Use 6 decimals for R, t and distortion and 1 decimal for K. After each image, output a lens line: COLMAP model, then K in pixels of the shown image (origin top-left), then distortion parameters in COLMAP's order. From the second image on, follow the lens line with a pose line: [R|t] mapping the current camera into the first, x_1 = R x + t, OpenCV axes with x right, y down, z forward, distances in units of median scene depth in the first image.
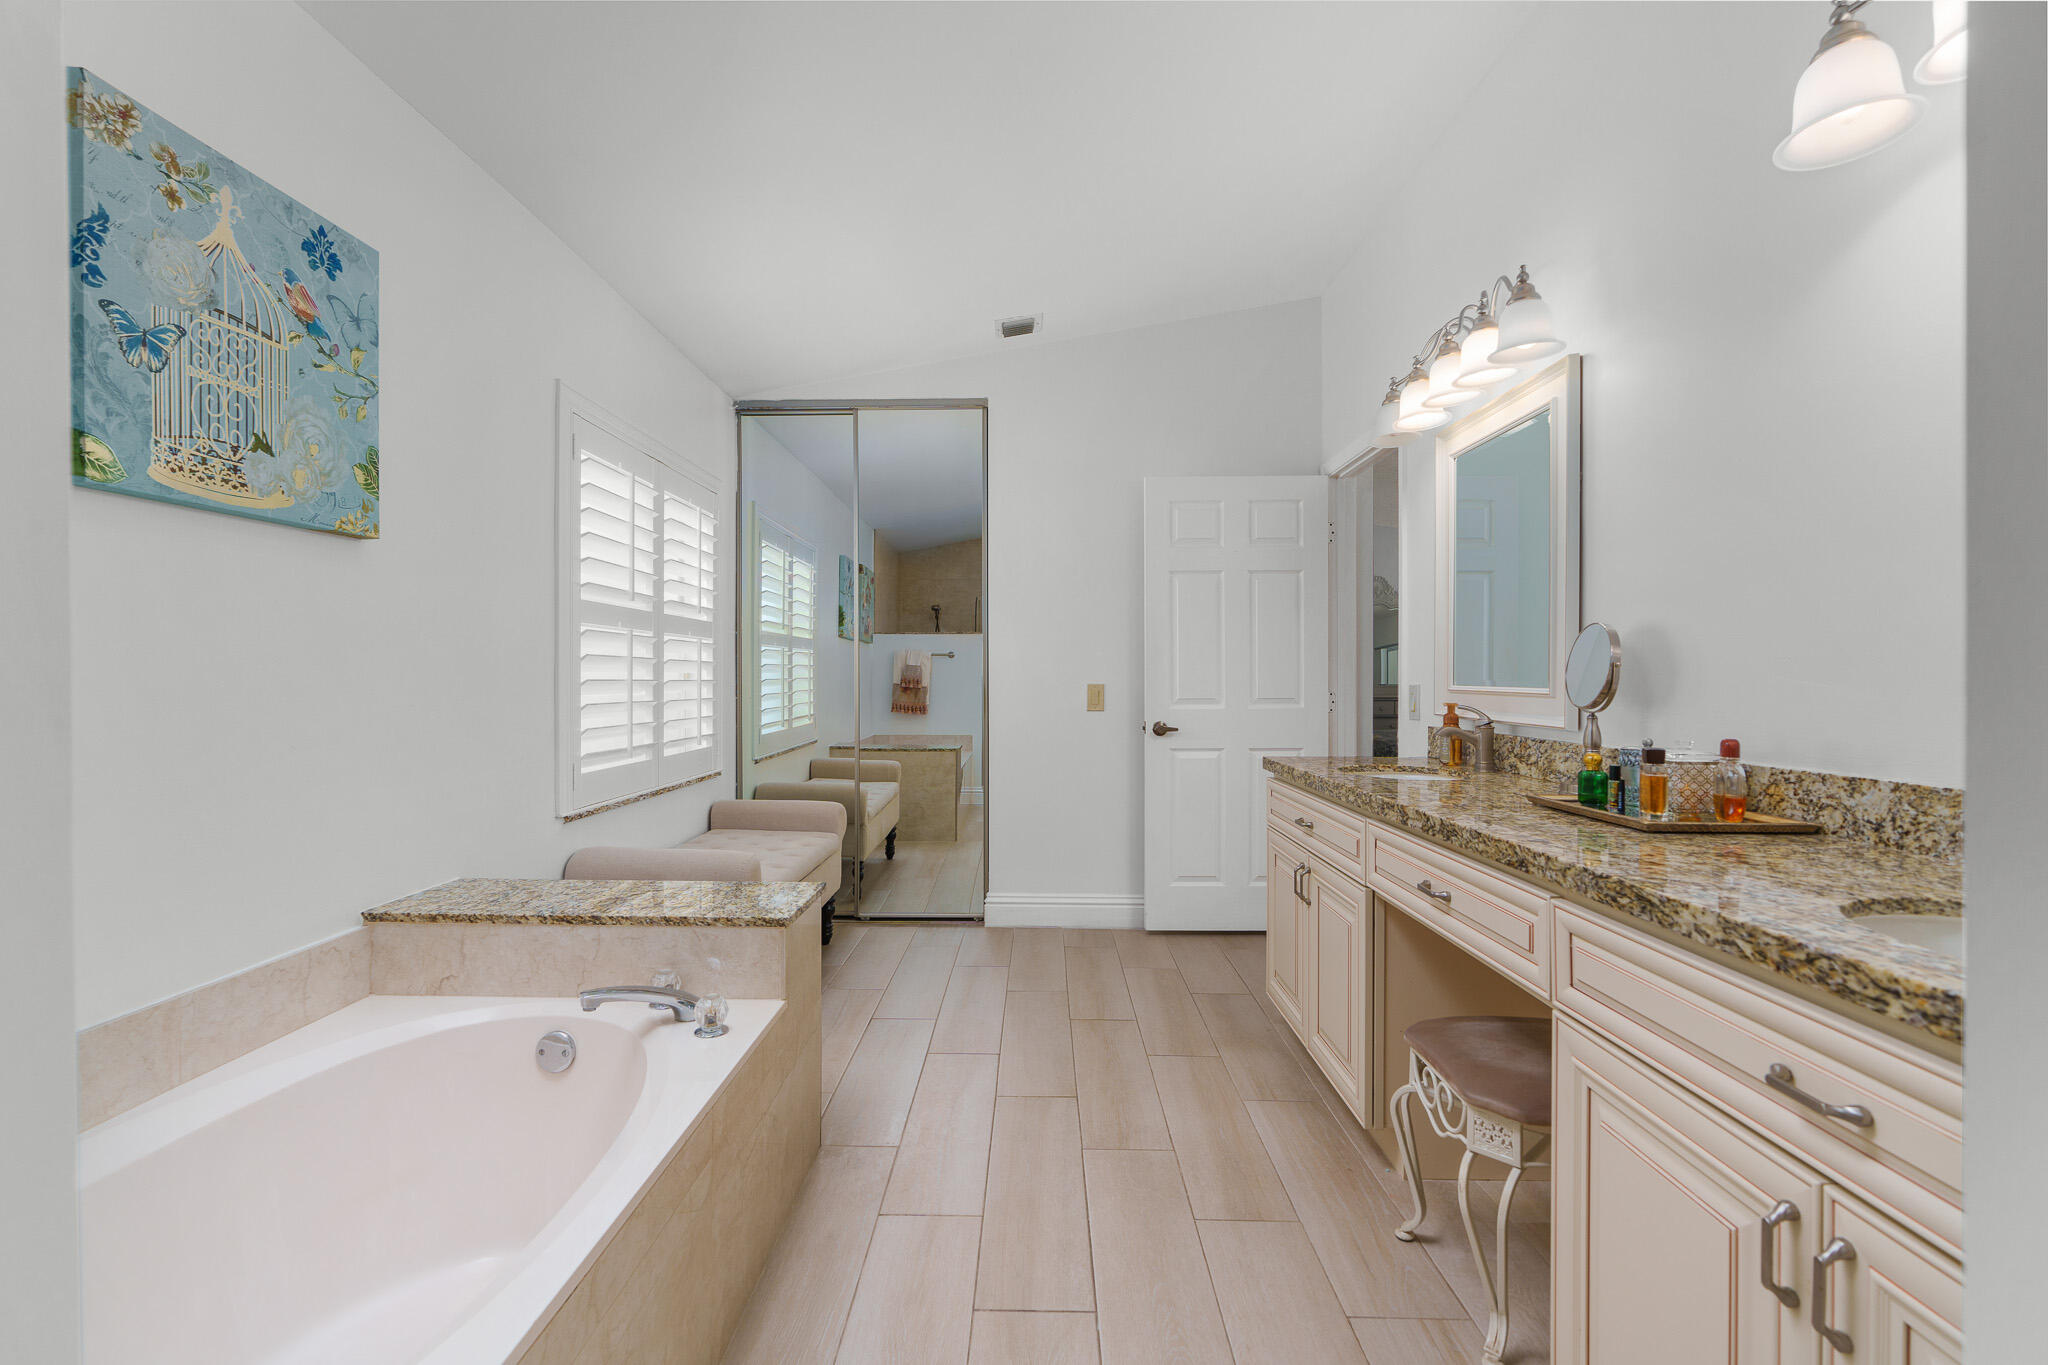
lens RADIAL K [[924.8, 0, 1013.5], [0, 924.8, 680.2], [0, 0, 1]] dist [-0.007437, 0.001904]
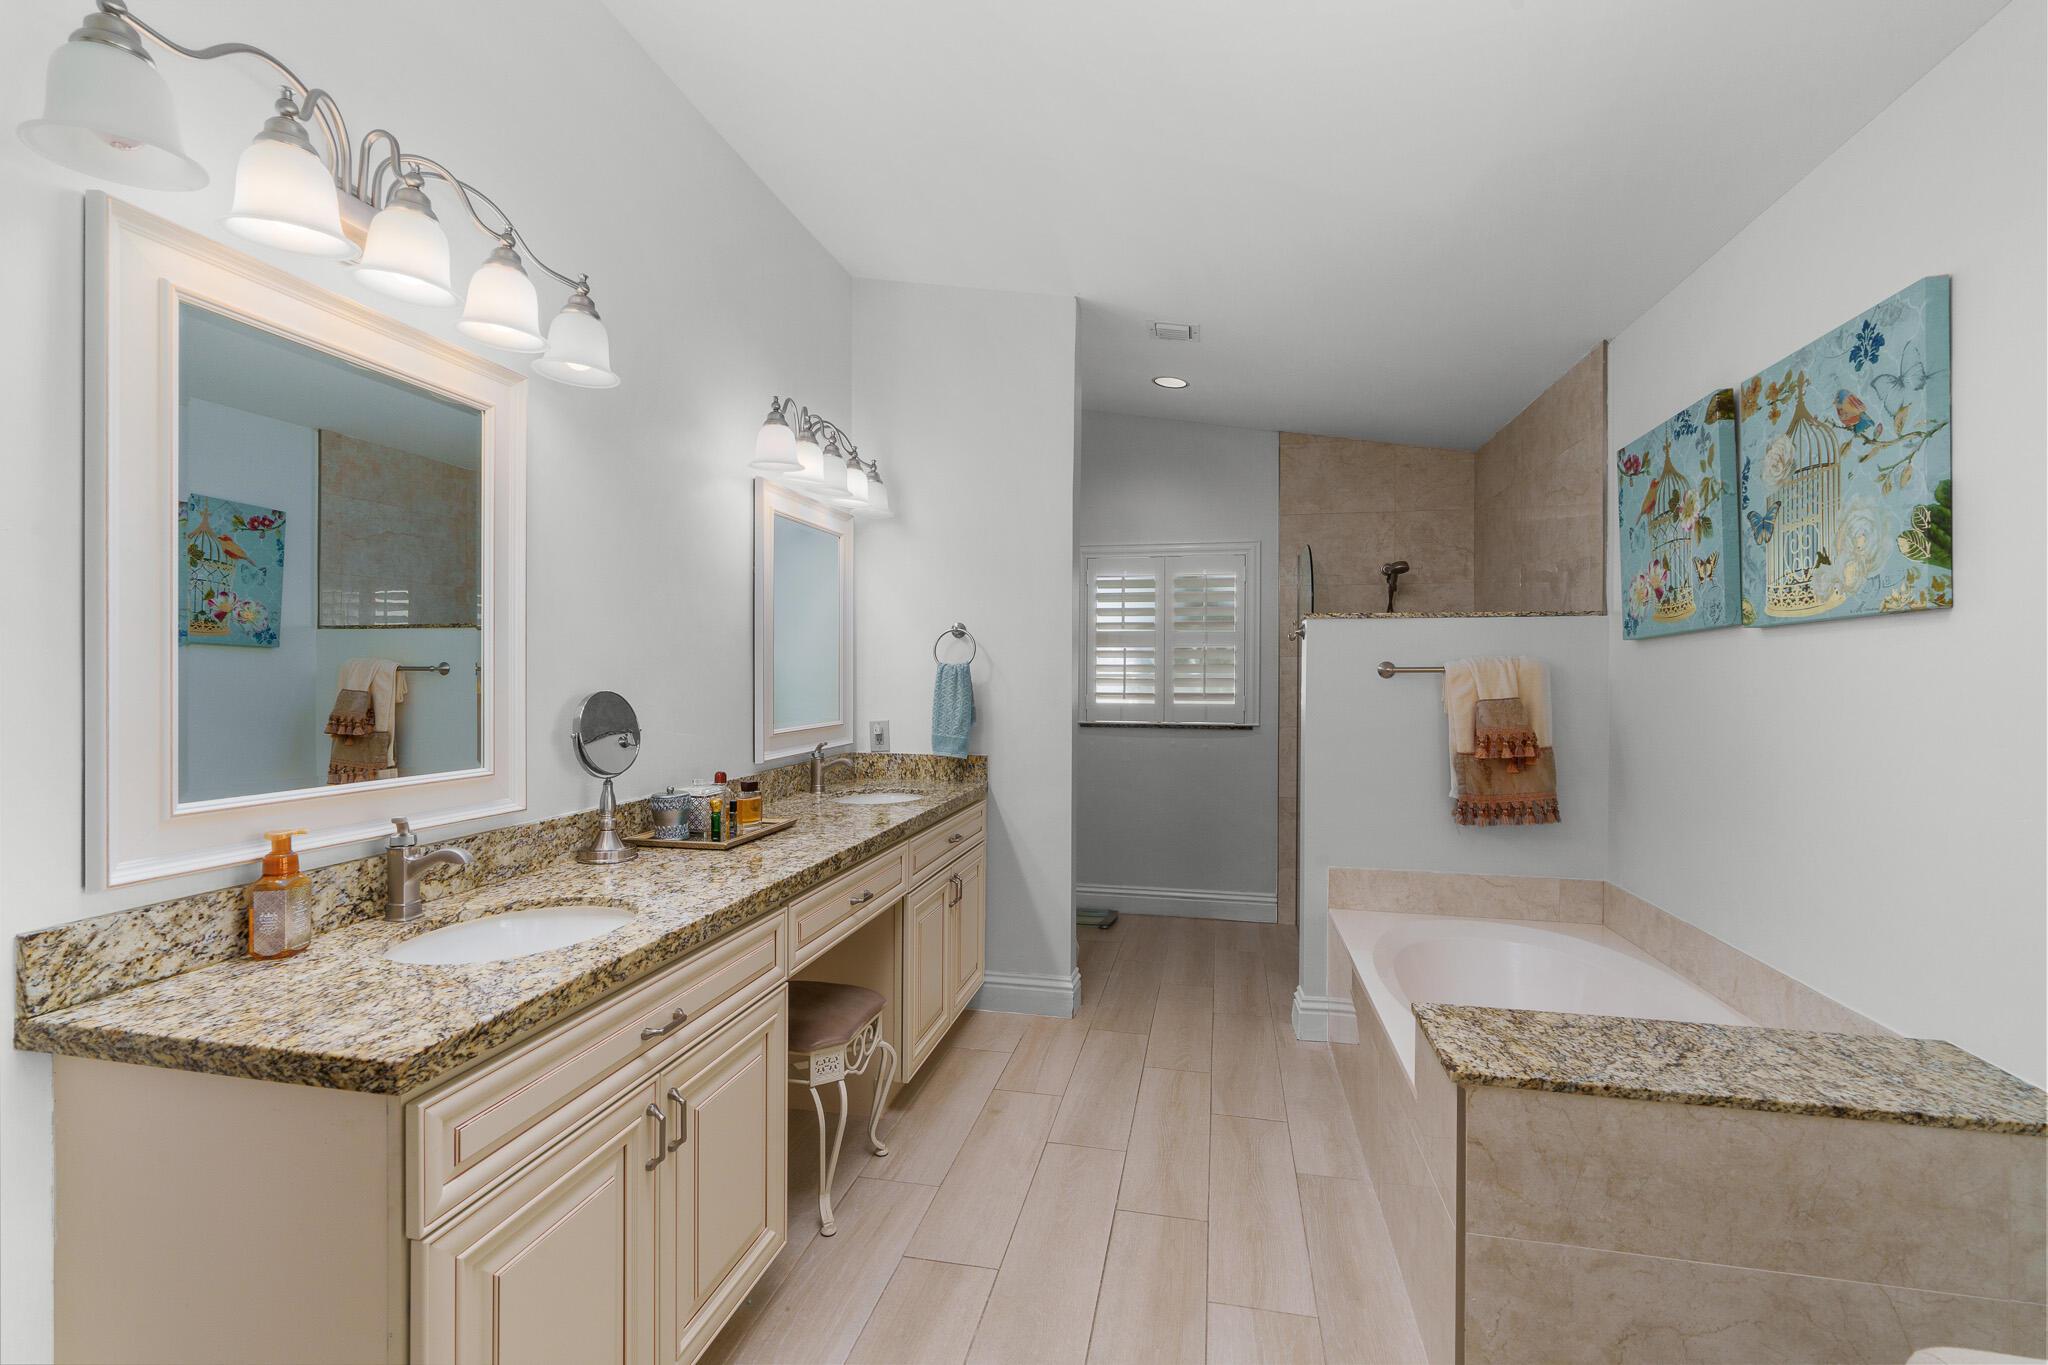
lens RADIAL K [[924.8, 0, 1013.5], [0, 924.8, 680.2], [0, 0, 1]] dist [-0.007437, 0.001904]
pose [[-0.982882, -0.006039, 0.184140, -0.008762], [-0.004443, 0.999949, 0.009077, -0.097246], [-0.184185, 0.008103, -0.982858, 2.181122]]
